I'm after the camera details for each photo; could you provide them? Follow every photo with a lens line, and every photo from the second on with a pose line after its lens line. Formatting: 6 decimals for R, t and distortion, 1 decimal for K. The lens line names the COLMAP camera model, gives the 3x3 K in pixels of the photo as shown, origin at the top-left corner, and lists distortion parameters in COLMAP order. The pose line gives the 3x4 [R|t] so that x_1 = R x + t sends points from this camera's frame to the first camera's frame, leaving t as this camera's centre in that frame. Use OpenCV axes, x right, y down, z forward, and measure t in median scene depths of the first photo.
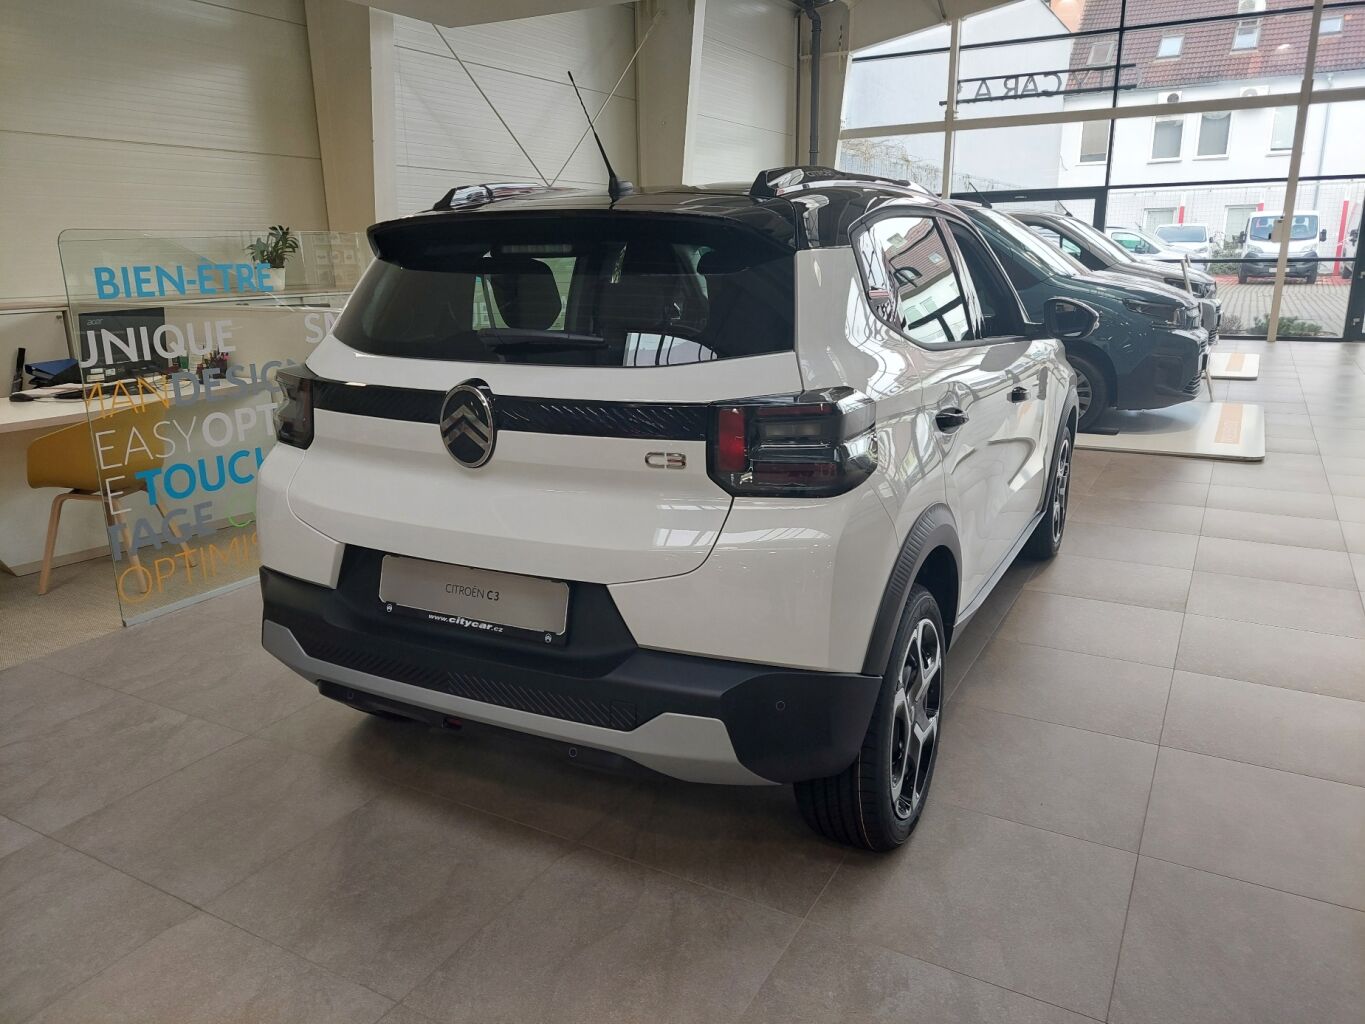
lens RADIAL K [[1014.9, 0, 682.5], [0, 1014.9, 512.0], [0, 0, 1]] dist [0.005091, -0.028078]
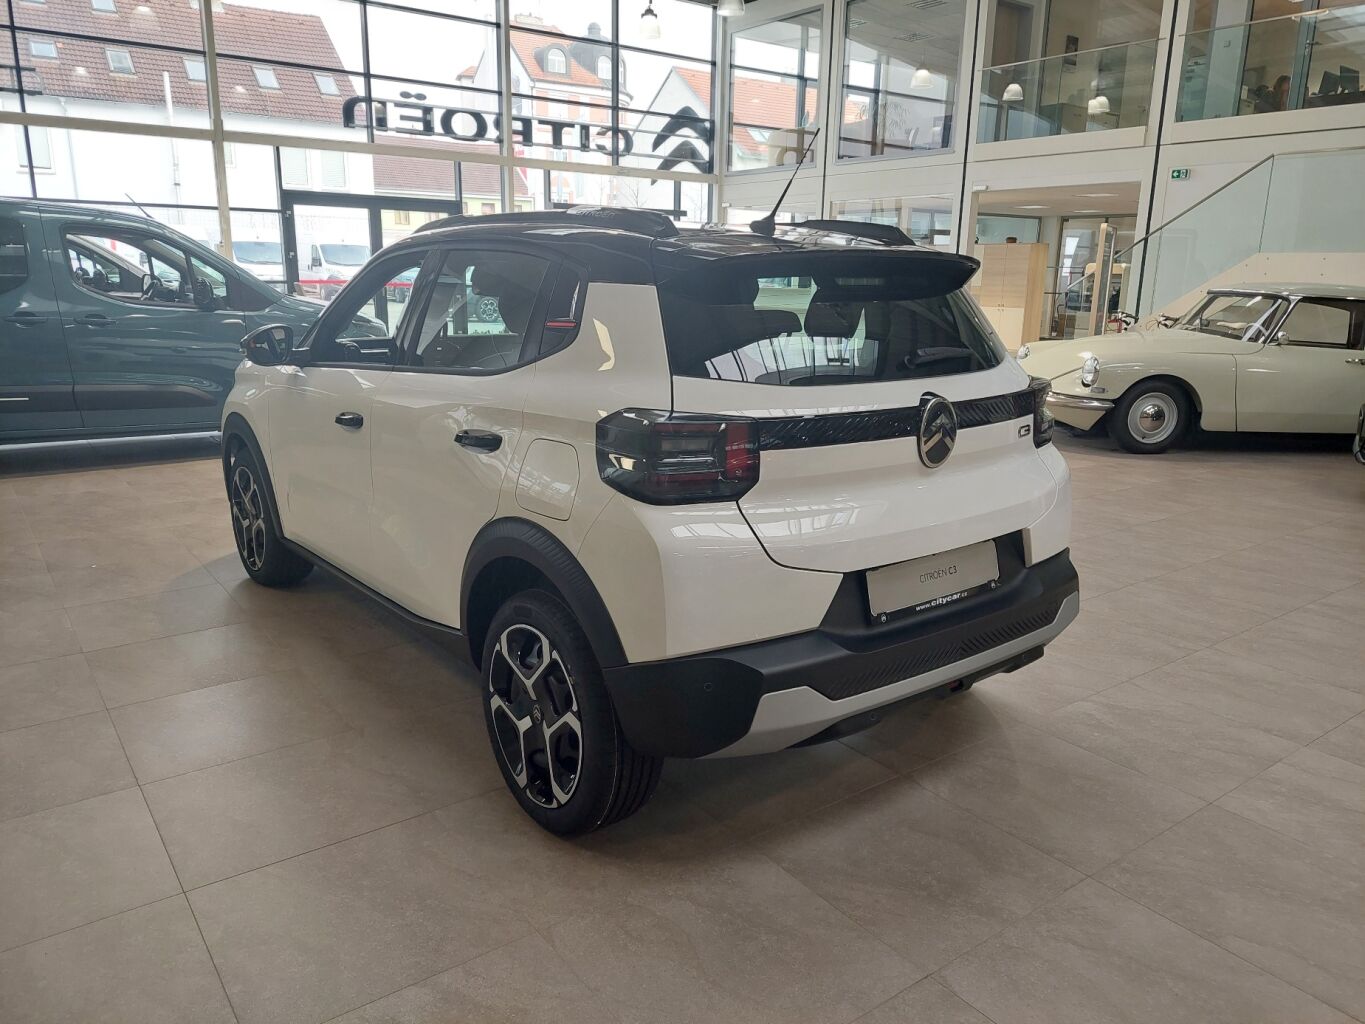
lens RADIAL K [[1014.9, 0, 682.5], [0, 1014.9, 512.0], [0, 0, 1]] dist [0.005091, -0.028078]
pose [[0.357882, -0.180660, 0.916124, -1.285815], [0.196010, 0.973781, 0.115459, -0.171717], [-0.912963, 0.138249, 0.383910, 0.761301]]
